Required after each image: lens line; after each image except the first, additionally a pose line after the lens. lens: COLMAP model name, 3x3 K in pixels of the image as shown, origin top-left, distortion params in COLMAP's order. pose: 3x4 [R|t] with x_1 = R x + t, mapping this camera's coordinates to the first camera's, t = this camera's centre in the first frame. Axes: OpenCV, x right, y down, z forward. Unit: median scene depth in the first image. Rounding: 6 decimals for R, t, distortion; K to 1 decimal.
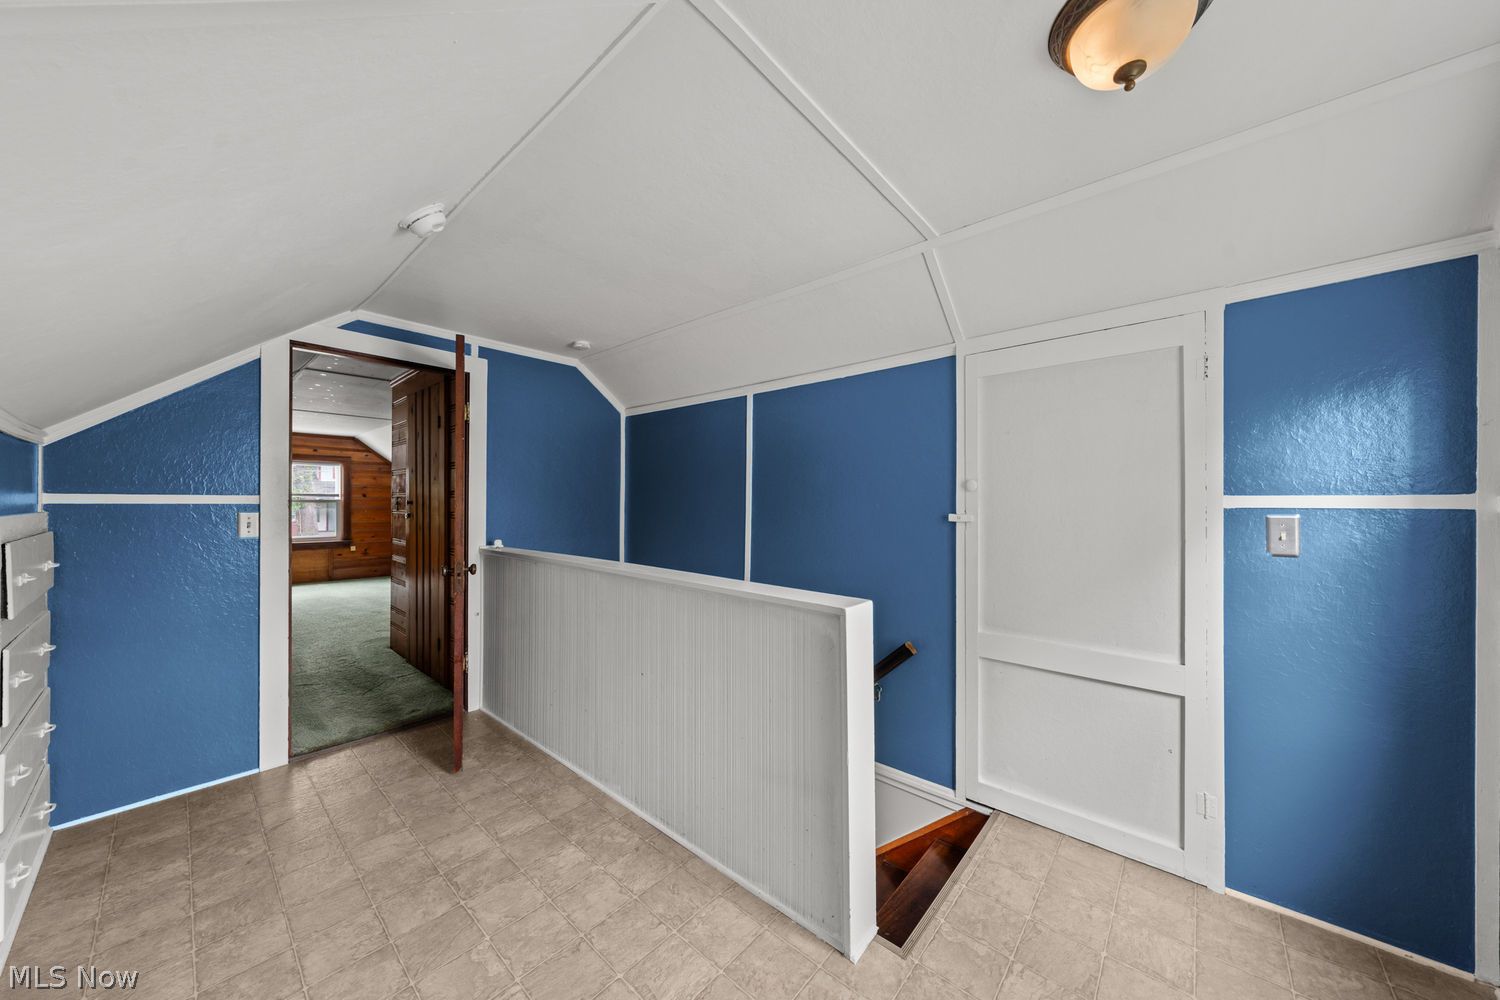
lens RADIAL K [[512.8, 0, 750.1], [0, 512.8, 506.4], [0, 0, 1]] dist [0.001783, 0.000385]
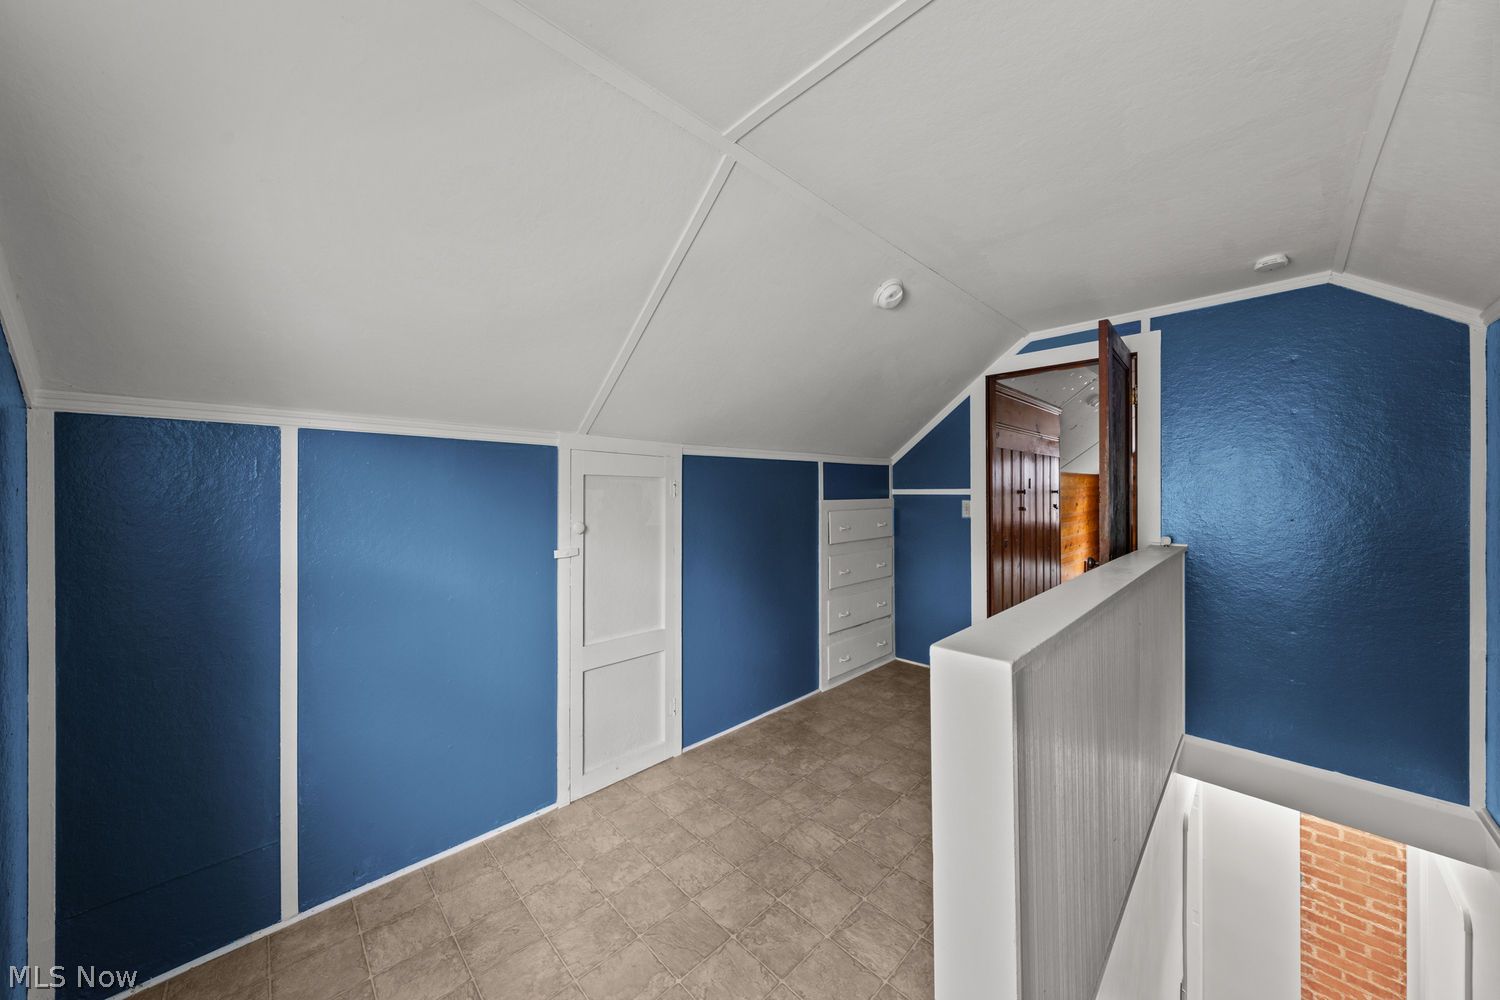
lens RADIAL K [[512.8, 0, 748.8], [0, 512.8, 495.1], [0, 0, 1]] dist [0.001783, 0.000385]
pose [[-0.074982, 0.002265, -0.997182, 0.700703], [-0.002442, 0.999994, 0.002455, -0.006516], [0.997182, 0.002619, -0.074976, 0.619096]]
